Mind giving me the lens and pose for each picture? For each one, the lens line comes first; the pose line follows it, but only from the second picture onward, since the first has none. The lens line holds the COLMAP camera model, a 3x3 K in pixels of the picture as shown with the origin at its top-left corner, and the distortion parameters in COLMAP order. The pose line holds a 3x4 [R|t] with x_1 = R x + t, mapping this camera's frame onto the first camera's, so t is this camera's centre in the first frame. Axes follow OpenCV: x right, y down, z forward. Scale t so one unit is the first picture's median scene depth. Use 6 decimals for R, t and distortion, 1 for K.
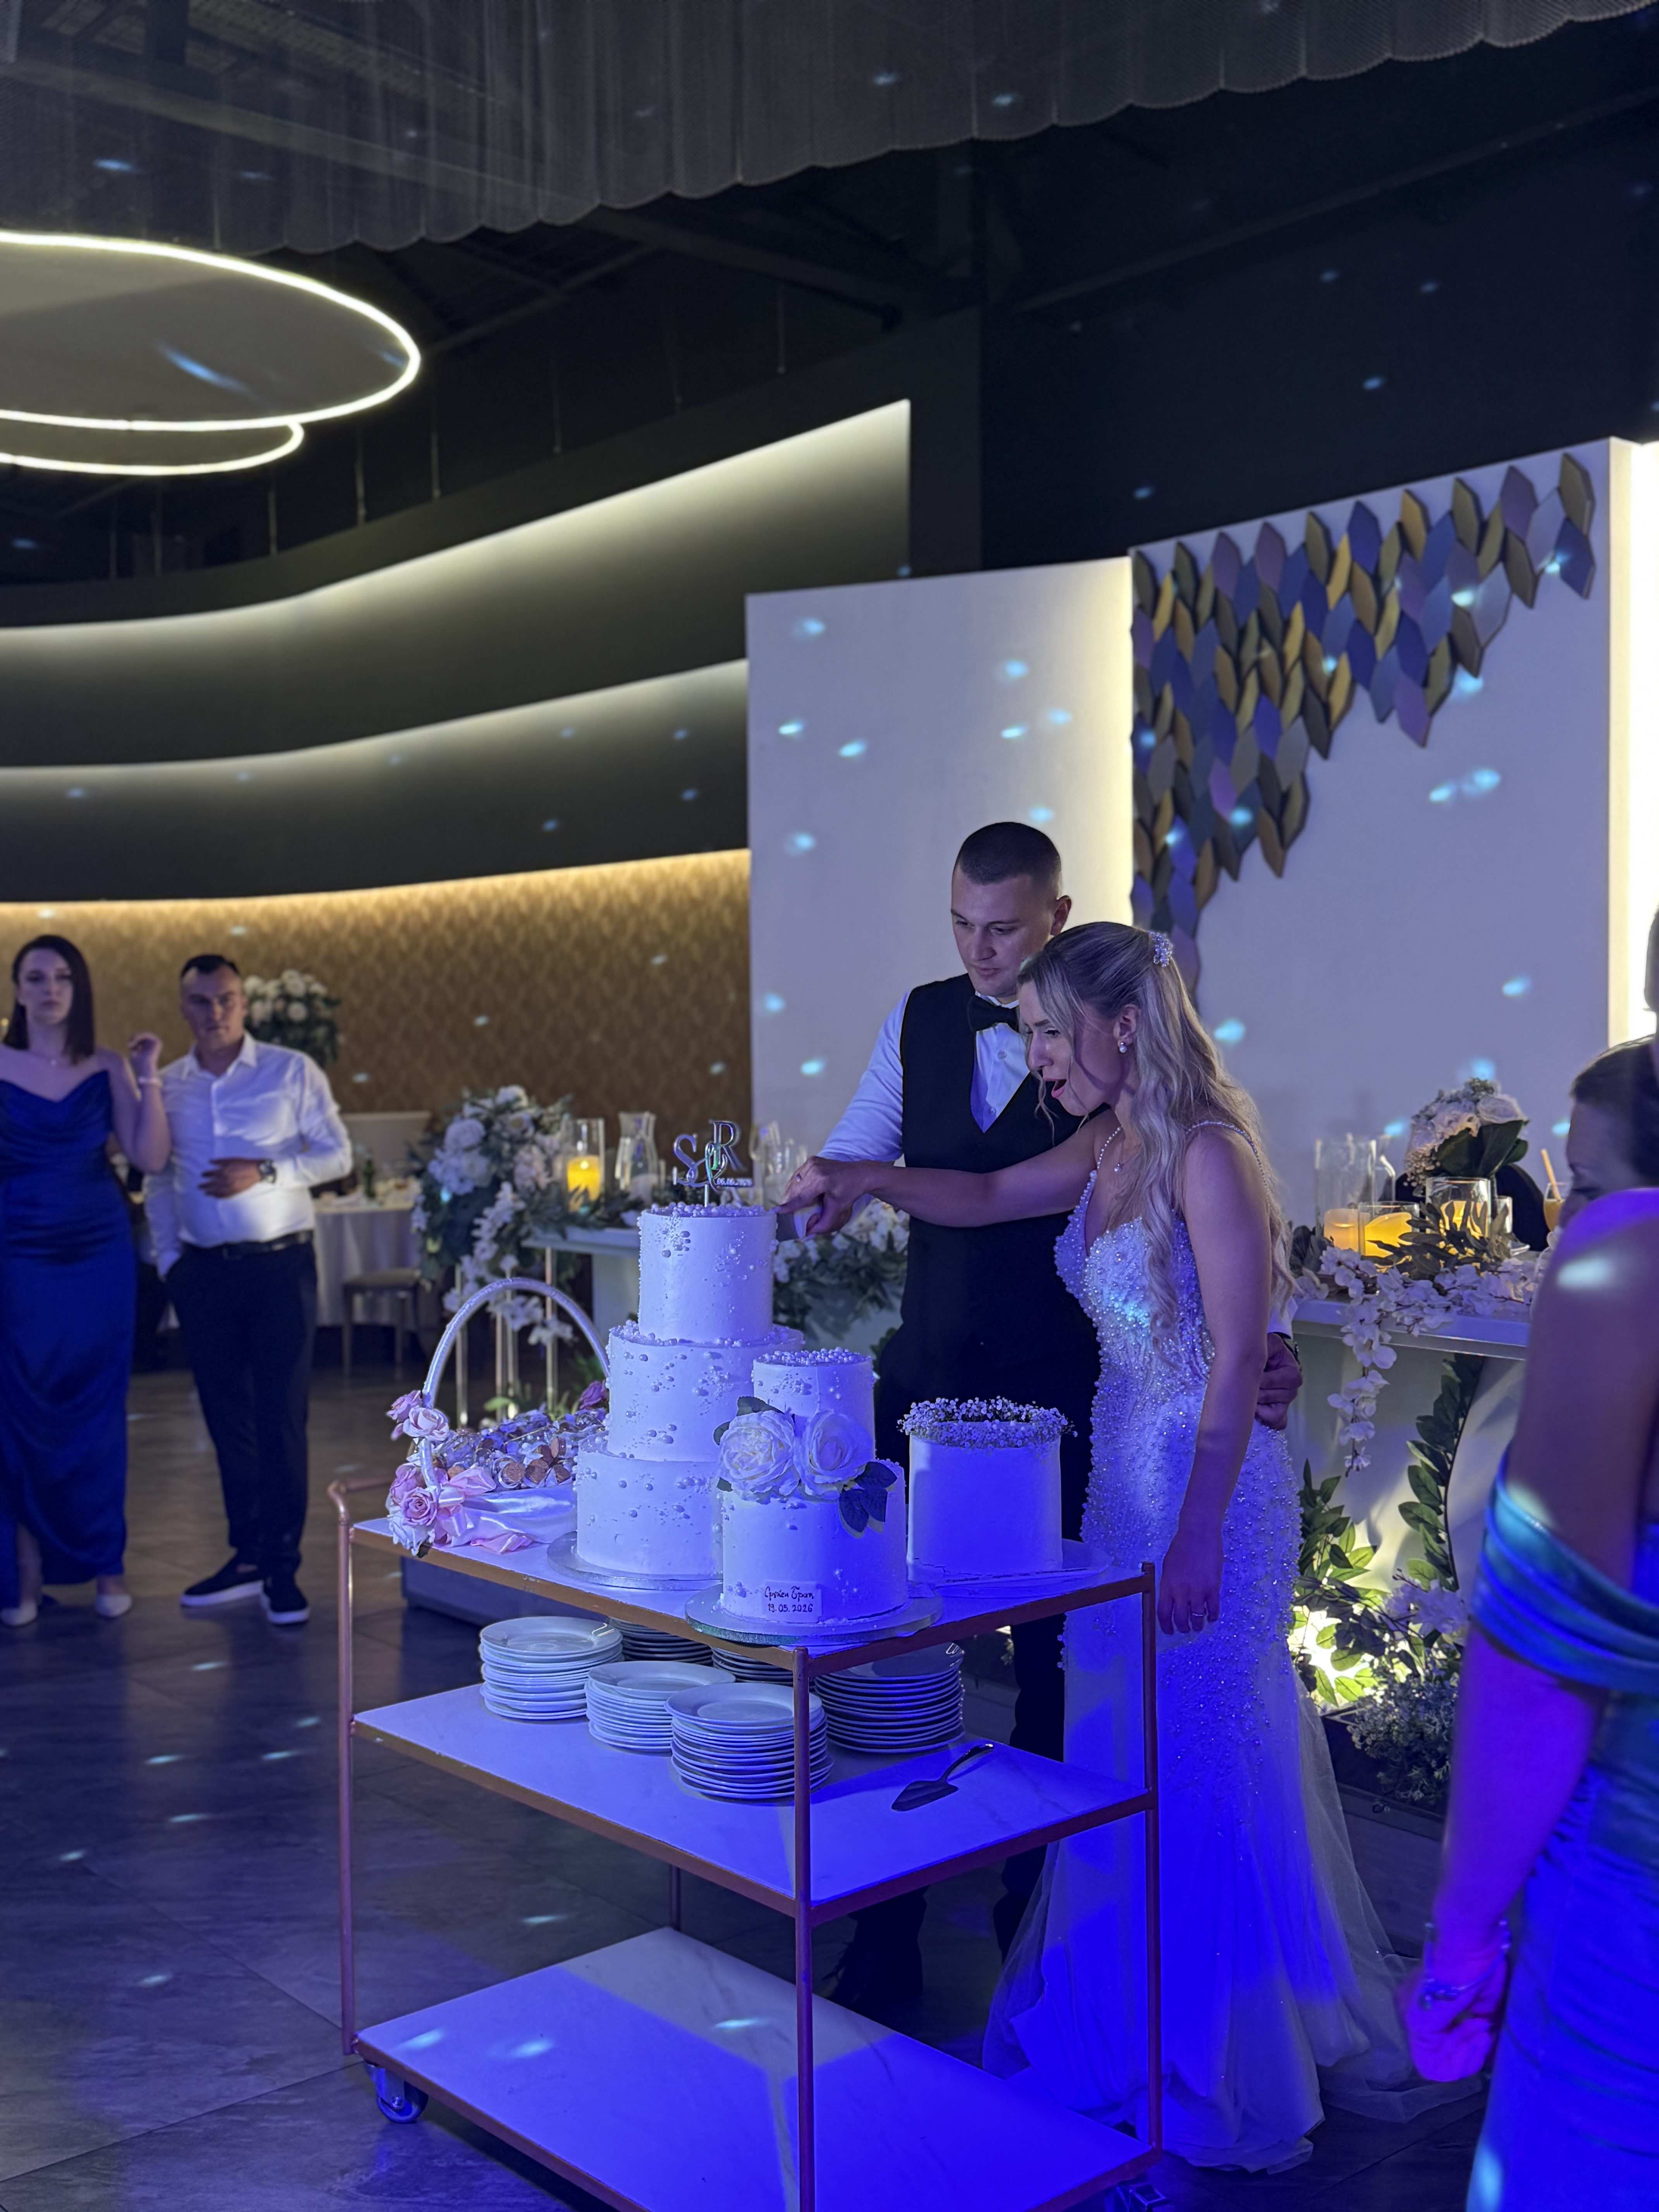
lens RADIAL K [[2365.8, 0, 821.4], [0, 2365.8, 1104.2], [0, 0, 1]] dist [0.225585, -0.520619]
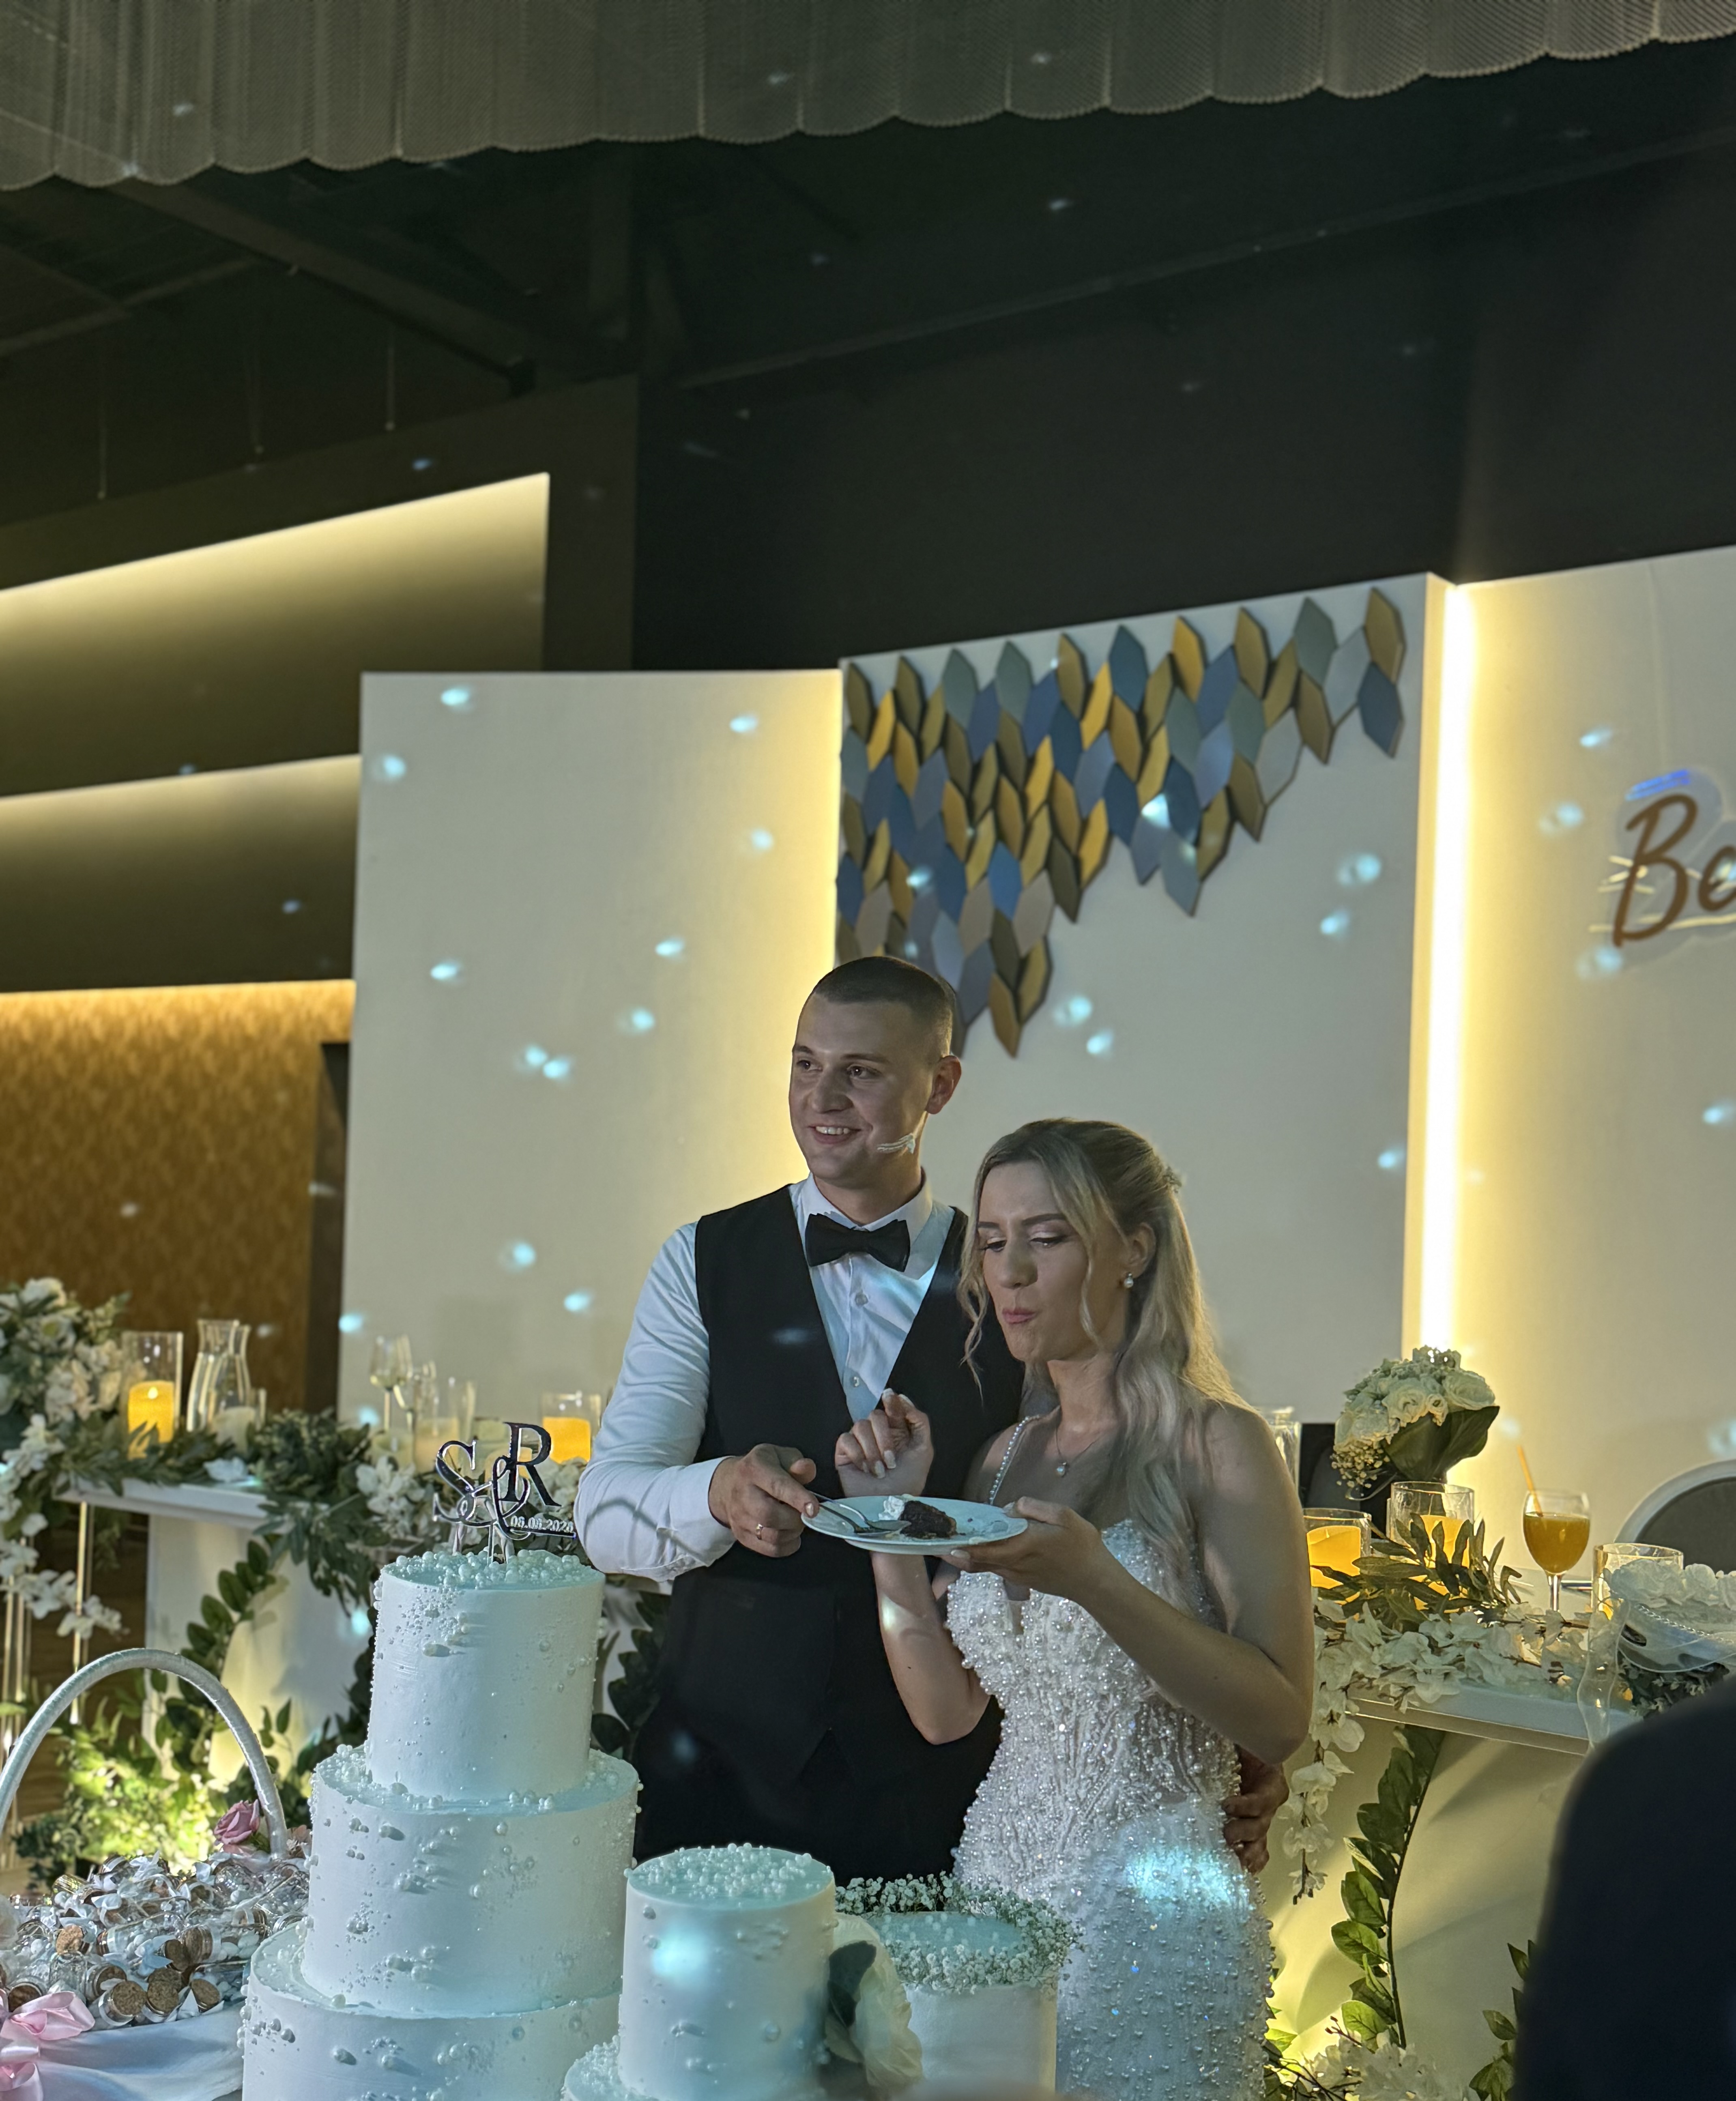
lens RADIAL K [[2477.1, 0, 871.7], [0, 2477.1, 1172.9], [0, 0, 1]] dist [0.242416, -0.605047]
pose [[0.976439, 0.045302, 0.210983, -0.044804], [-0.037034, 0.998389, -0.042975, -0.015815], [-0.212590, 0.034149, 0.976545, 0.165885]]
